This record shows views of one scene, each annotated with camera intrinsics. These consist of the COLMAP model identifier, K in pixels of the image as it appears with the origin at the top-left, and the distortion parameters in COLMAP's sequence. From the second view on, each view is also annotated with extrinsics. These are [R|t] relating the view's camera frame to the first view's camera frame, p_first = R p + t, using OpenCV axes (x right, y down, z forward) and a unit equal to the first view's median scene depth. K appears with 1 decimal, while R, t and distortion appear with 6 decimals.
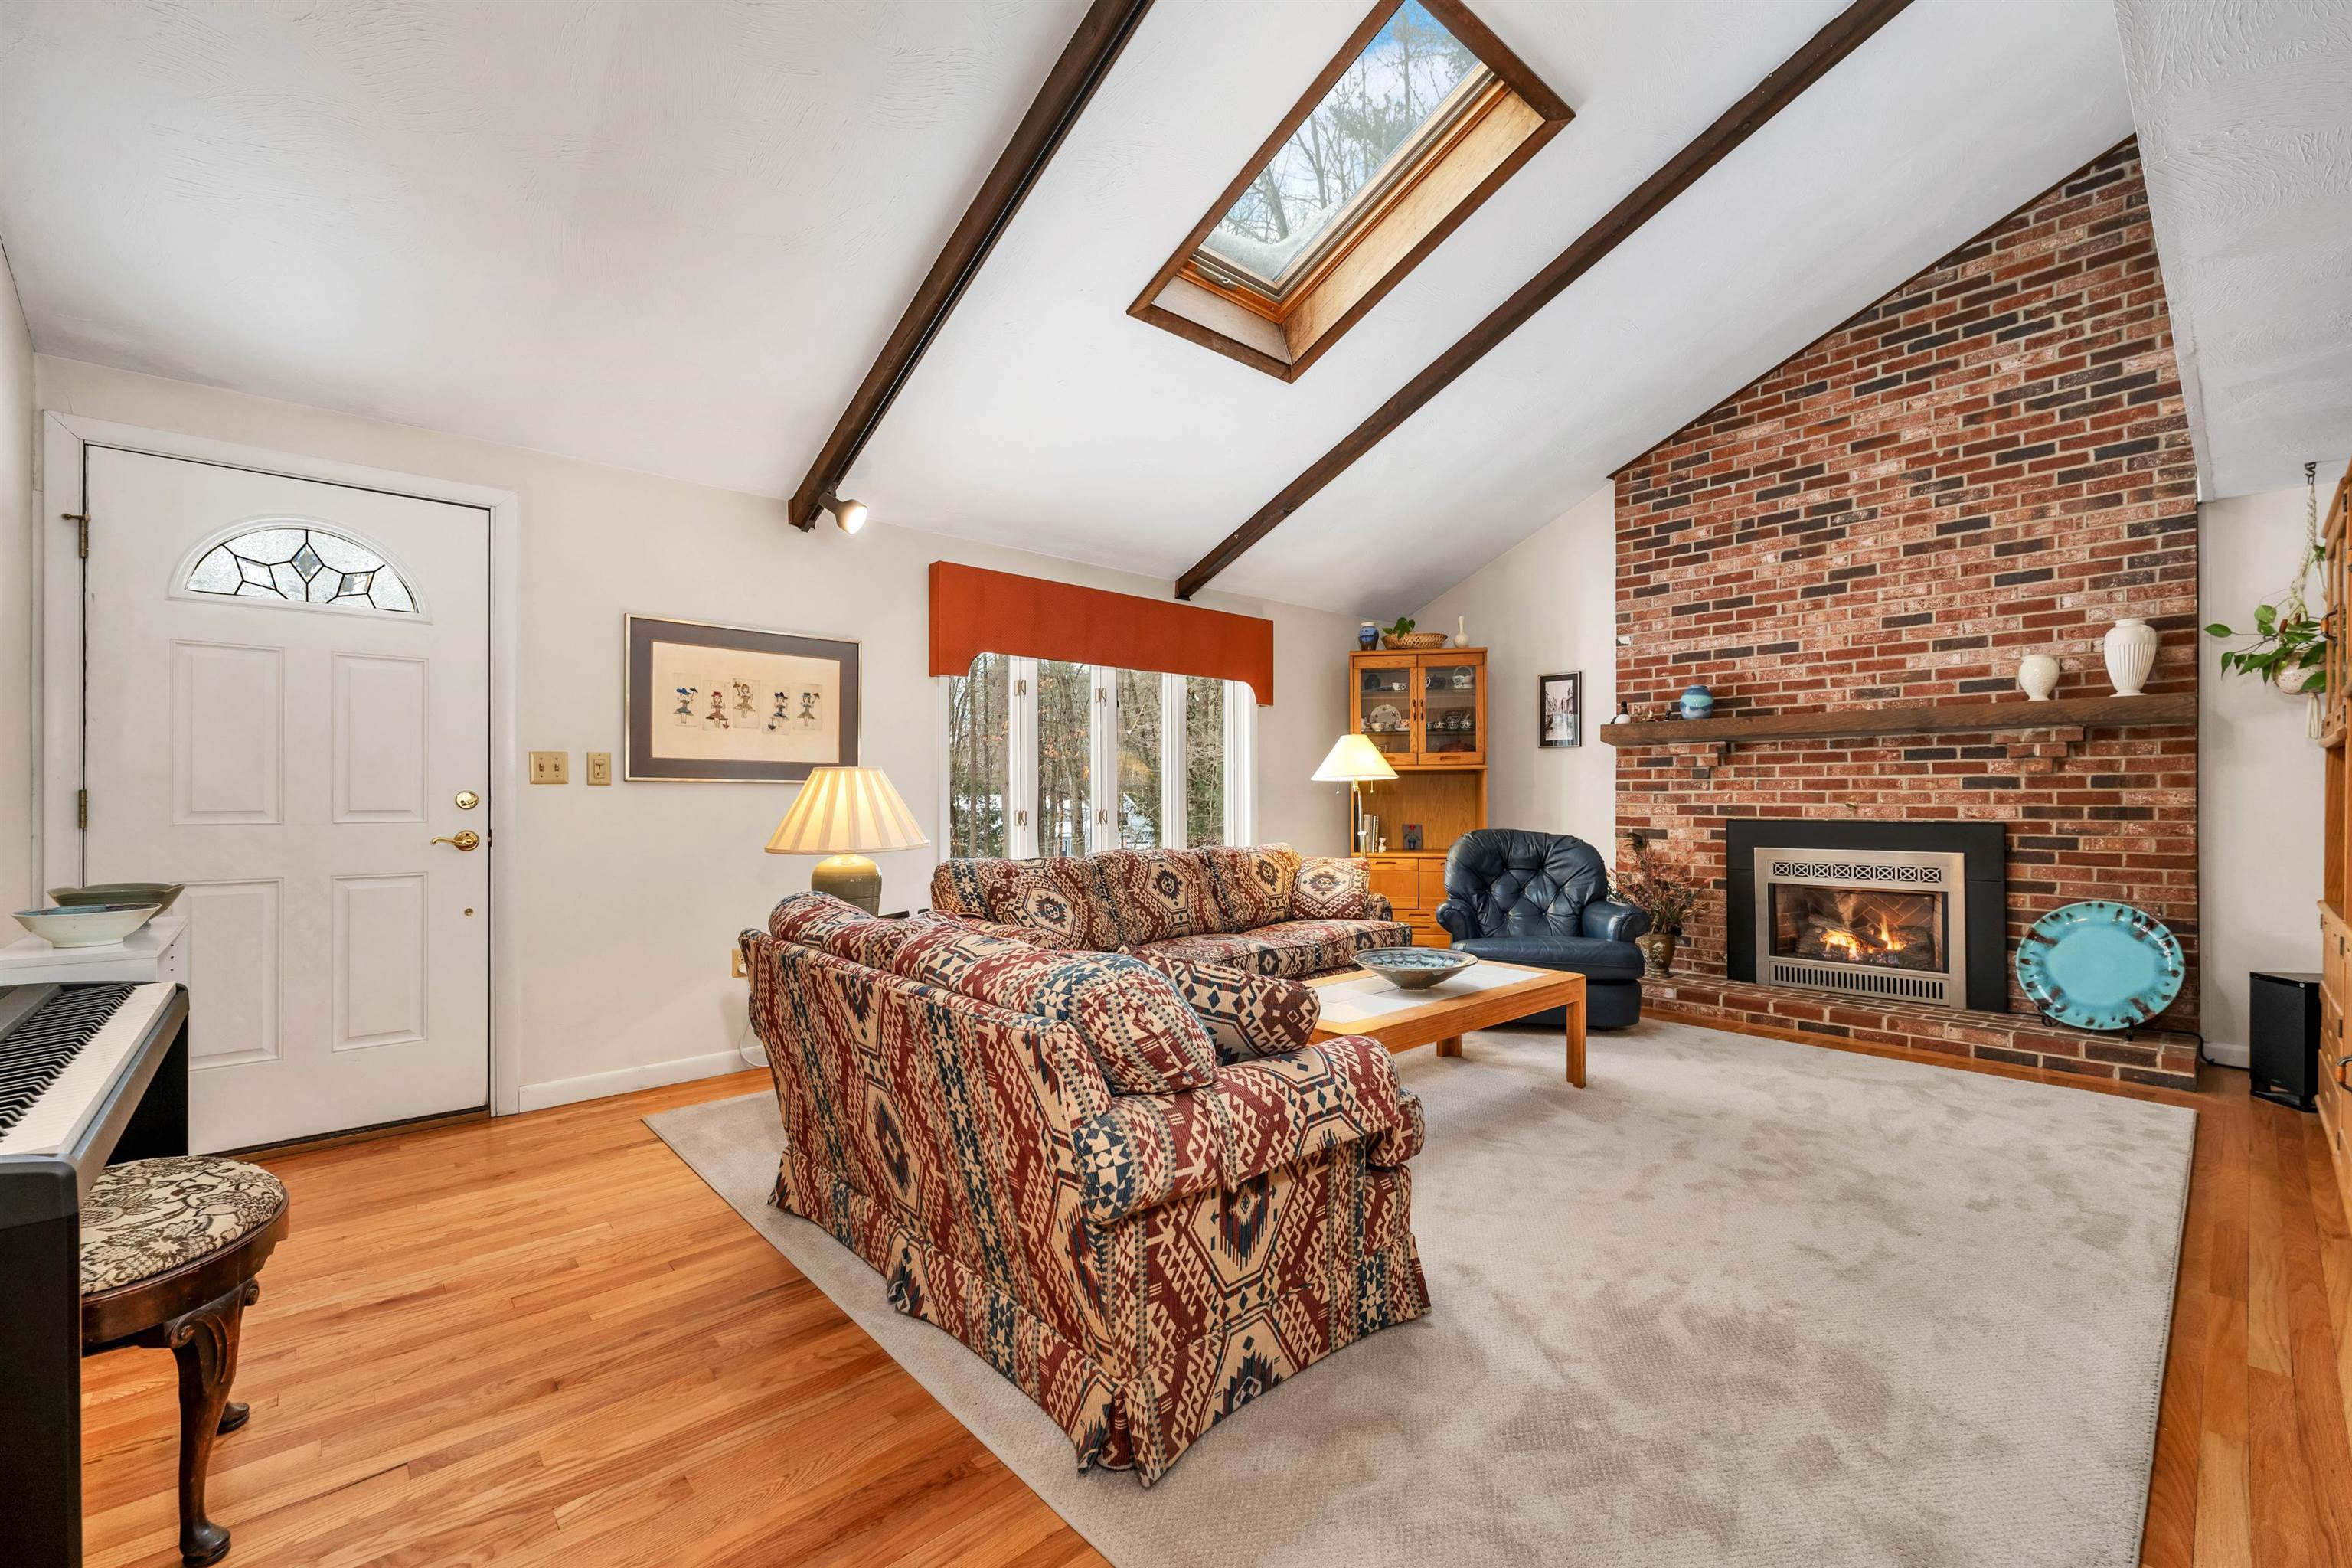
lens RADIAL K [[966.6, 0, 1173.3], [0, 966.6, 796.9], [0, 0, 1]] dist [0.000034, 0.000262]
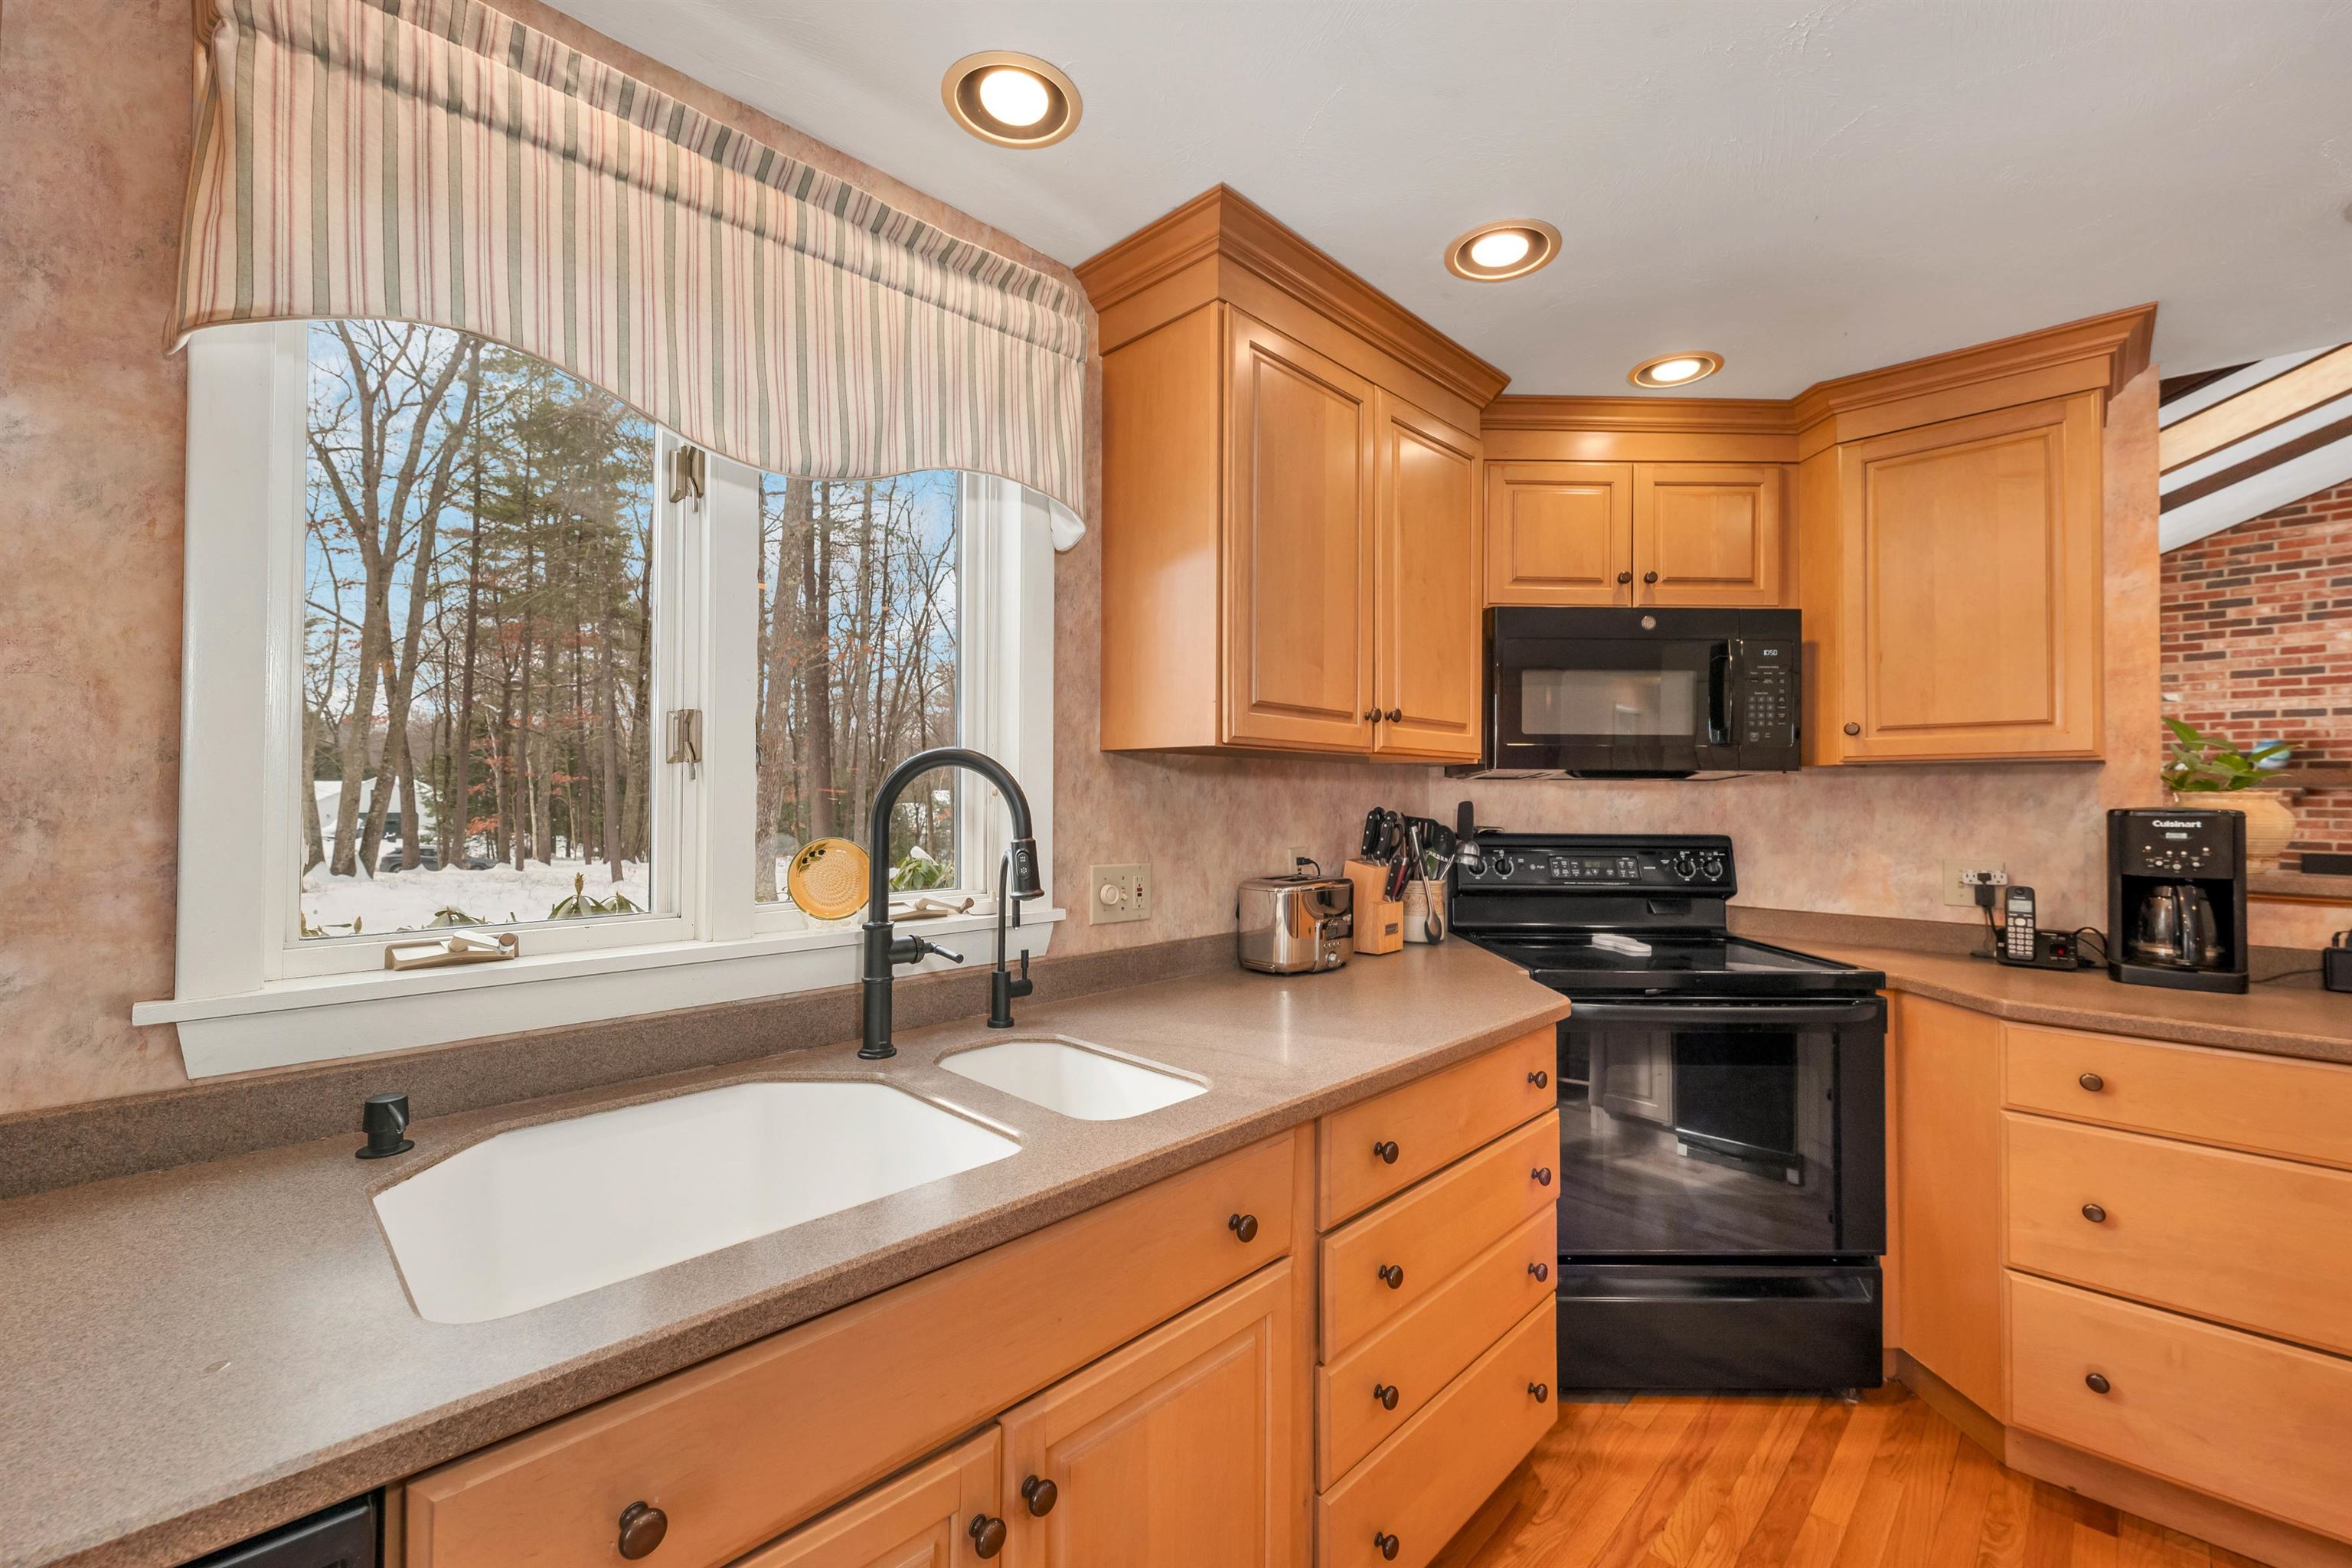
lens RADIAL K [[959.4, 0, 1171.8], [0, 959.4, 781.8], [0, 0, 1]] dist [0.002292, 0.000240]
pose [[0.998555, 0.009267, 0.052939, -1.002075], [-0.008643, 0.999891, -0.011998, -0.043873], [-0.053044, 0.011523, 0.998526, -0.121560]]
